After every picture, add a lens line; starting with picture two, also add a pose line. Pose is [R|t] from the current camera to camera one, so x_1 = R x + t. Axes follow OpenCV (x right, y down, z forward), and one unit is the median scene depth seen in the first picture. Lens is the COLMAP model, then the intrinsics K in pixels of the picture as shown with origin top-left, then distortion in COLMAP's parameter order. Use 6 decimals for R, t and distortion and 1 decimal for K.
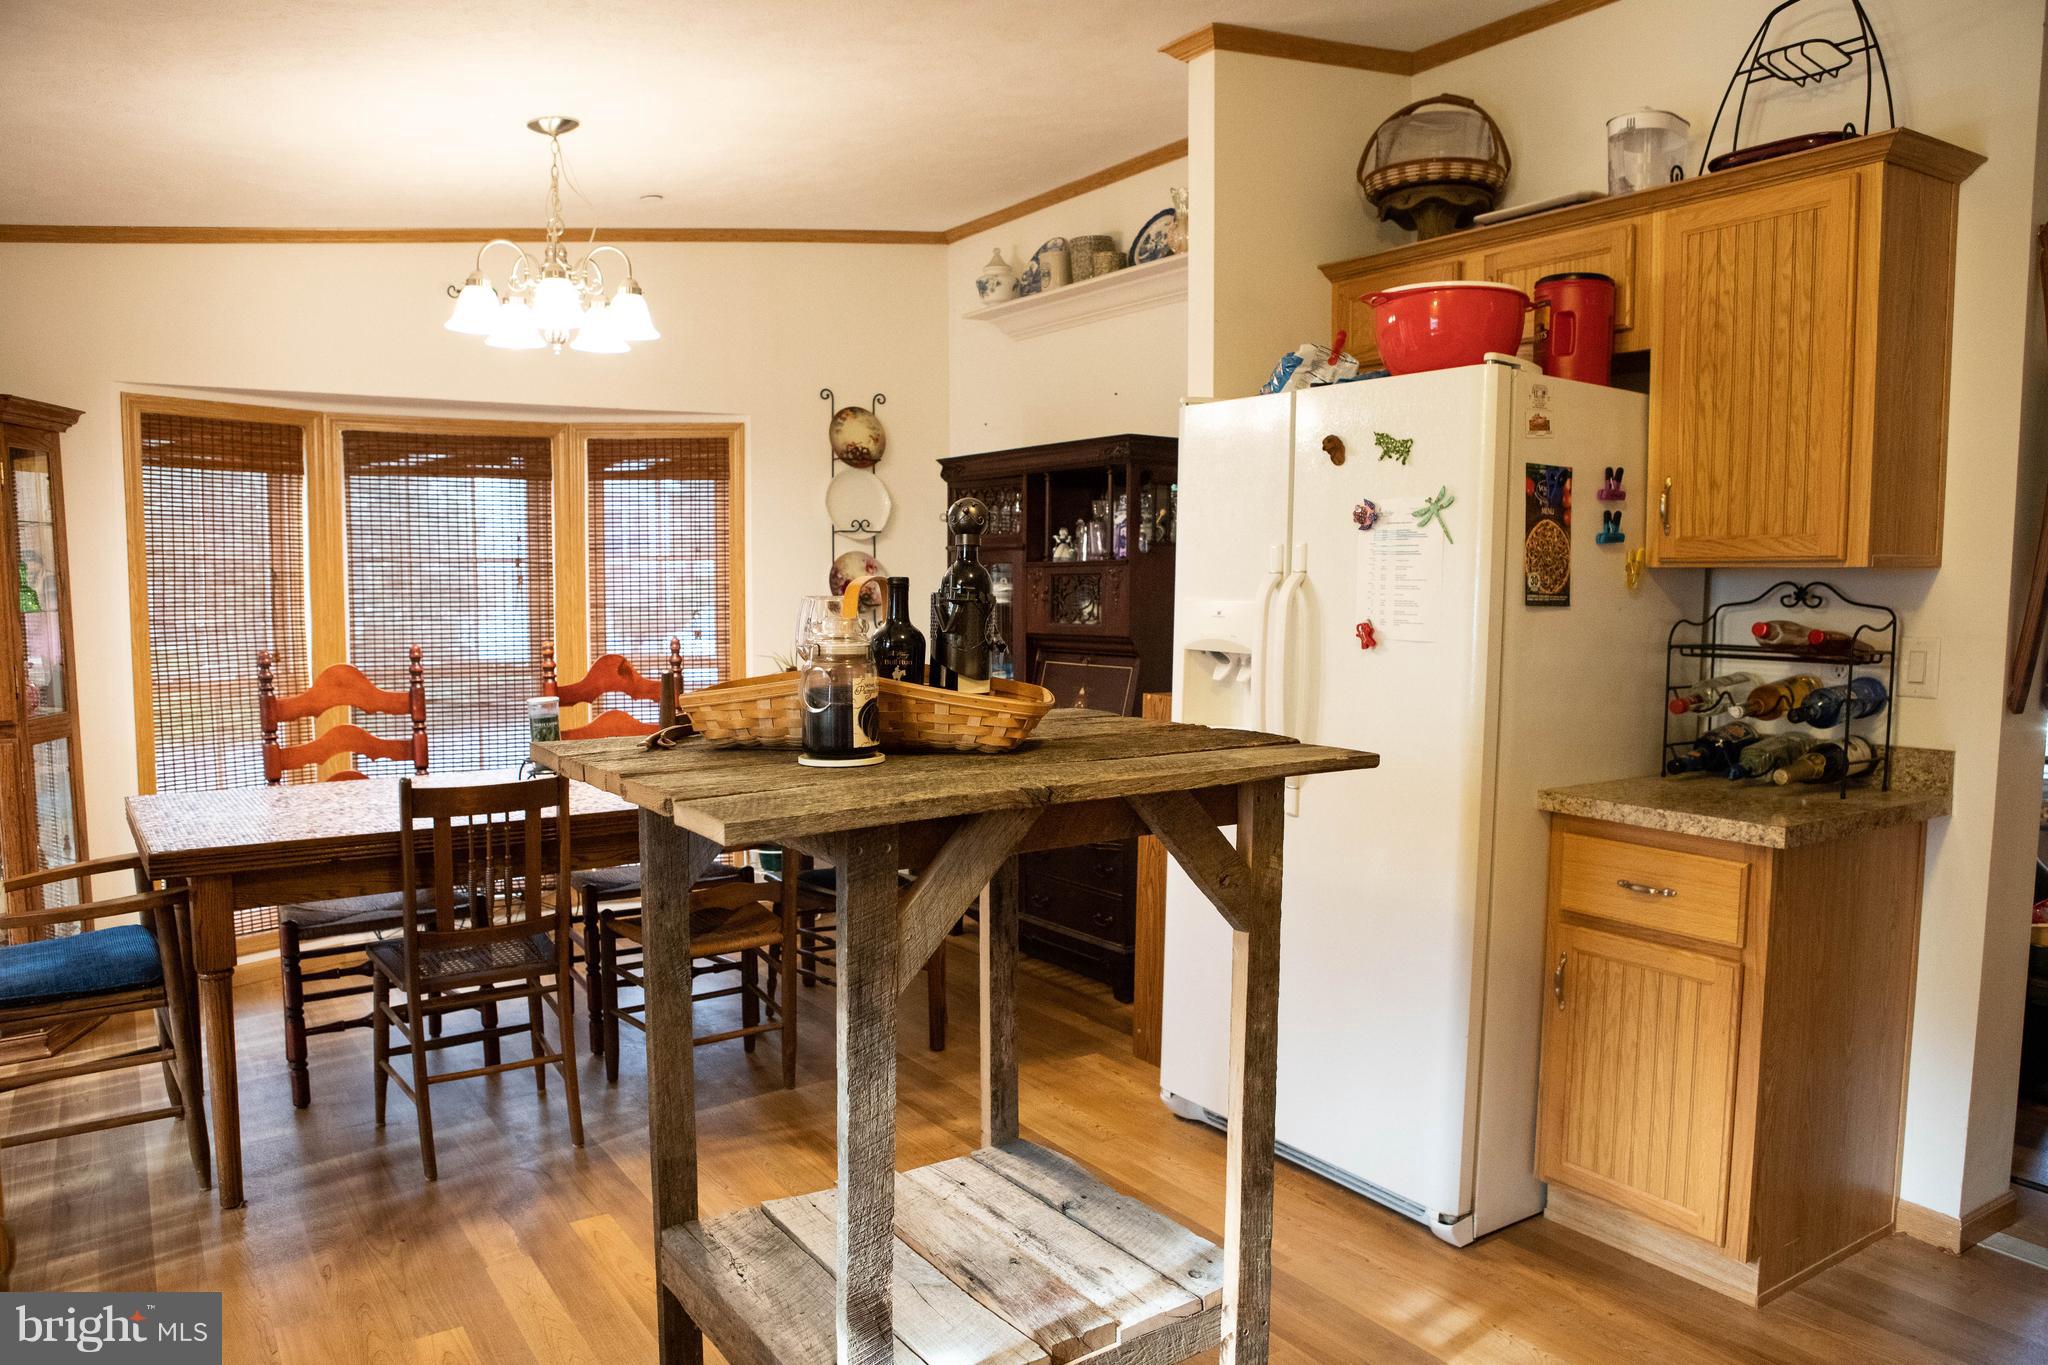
lens RADIAL K [[1422.5, 0, 1022.0], [0, 1422.5, 682.7], [0, 0, 1]] dist [-0.065495, 0.024895]
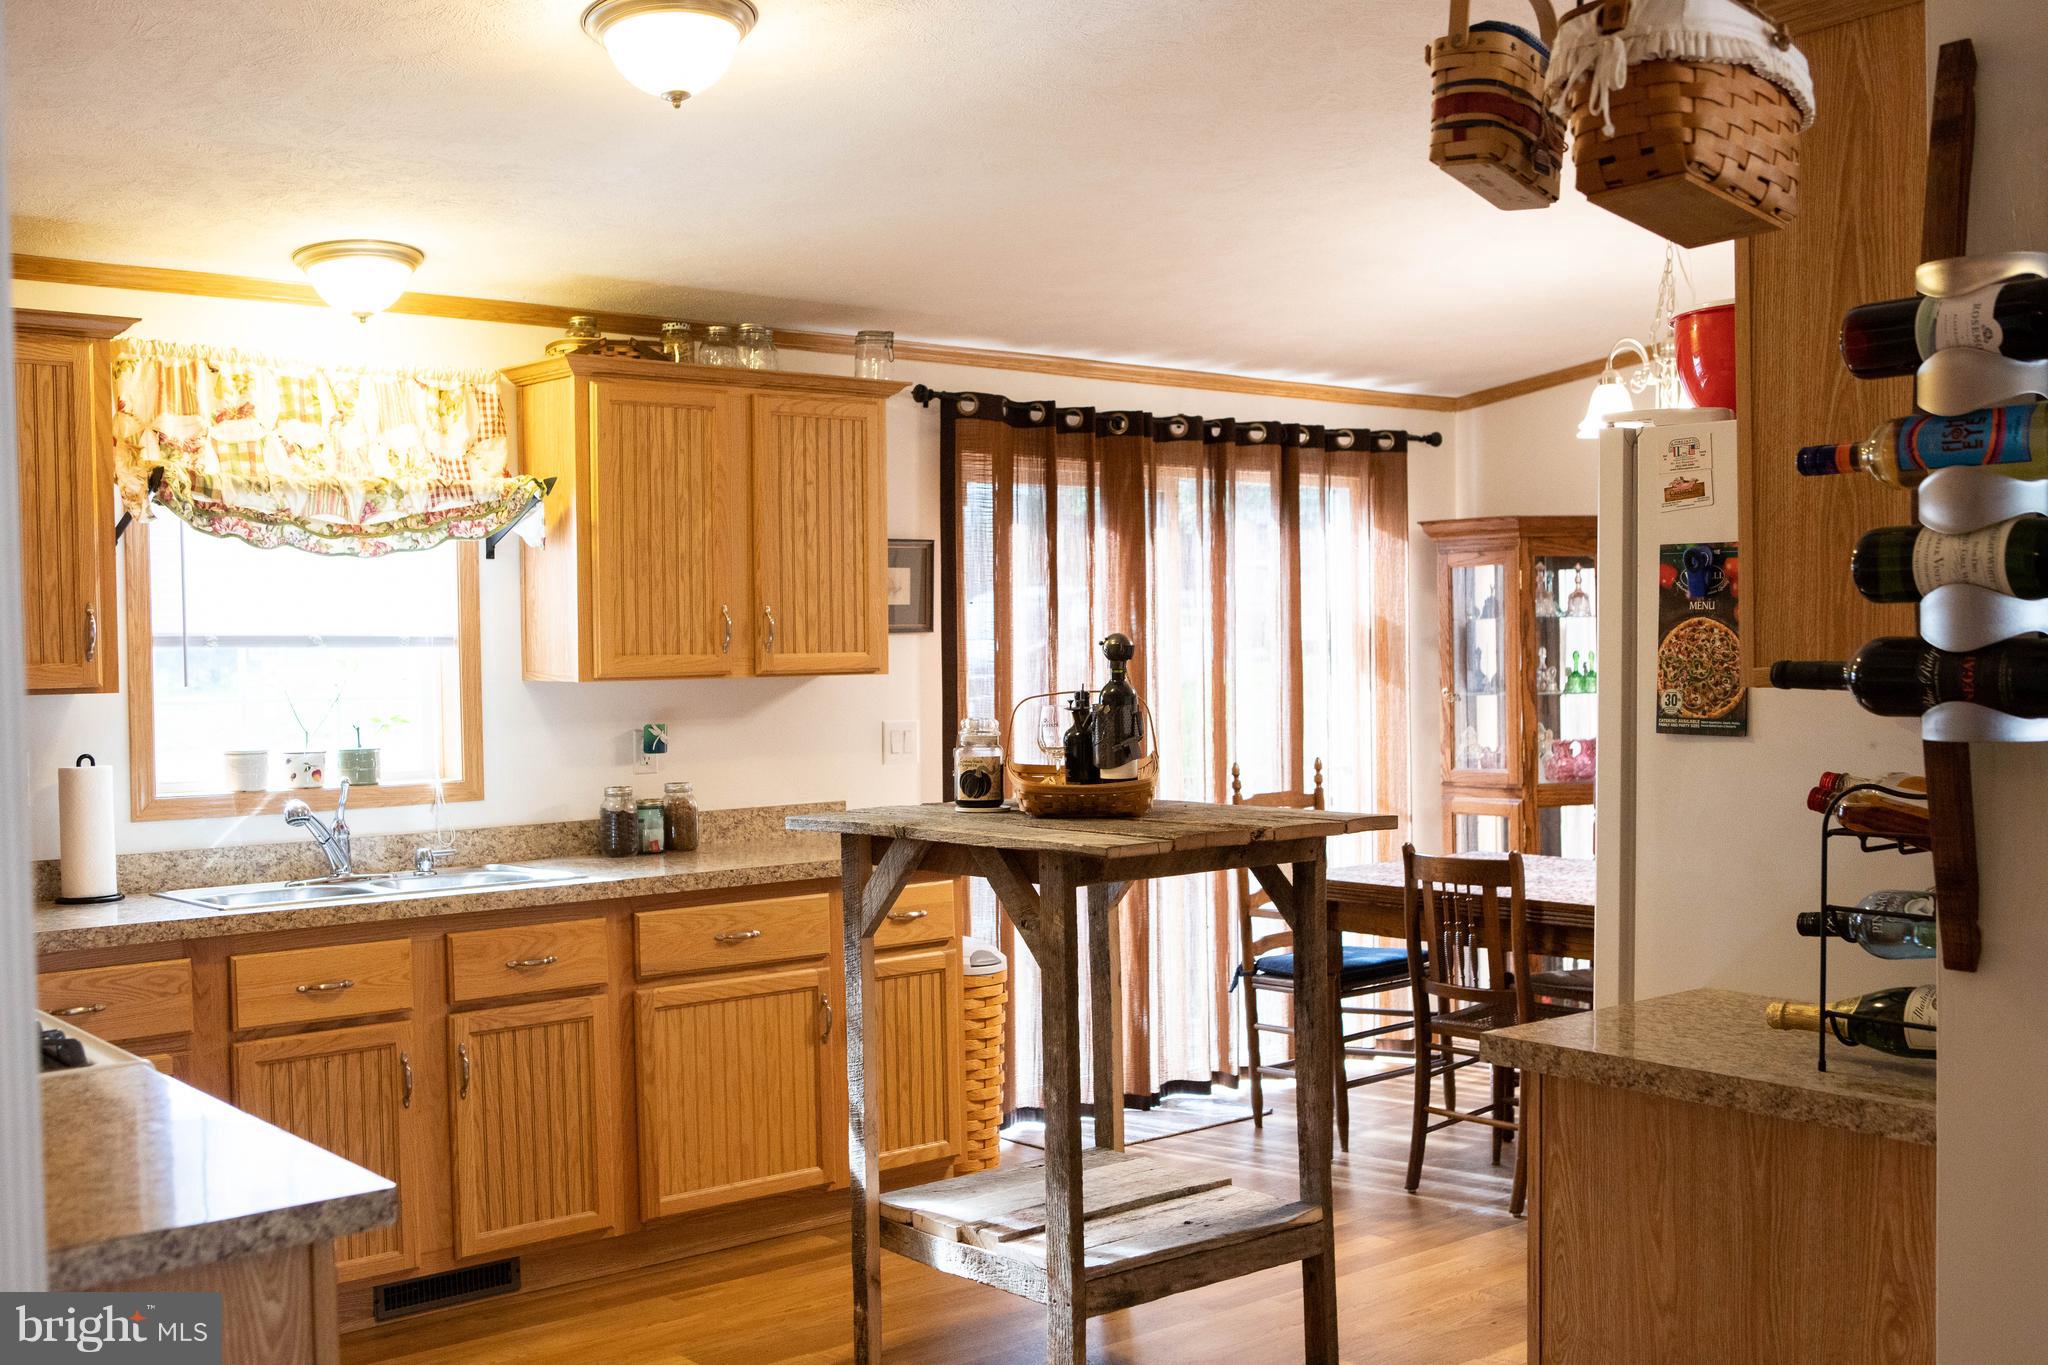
lens RADIAL K [[2211.3, 0, 1024.1], [0, 2211.3, 685.2], [0, 0, 1]] dist [-0.101286, 0.000000]
pose [[0.083335, 0.017577, -0.996367, 1.477070], [-0.061039, 0.998057, 0.012502, -0.072909], [0.994650, 0.059775, 0.084246, 0.553529]]
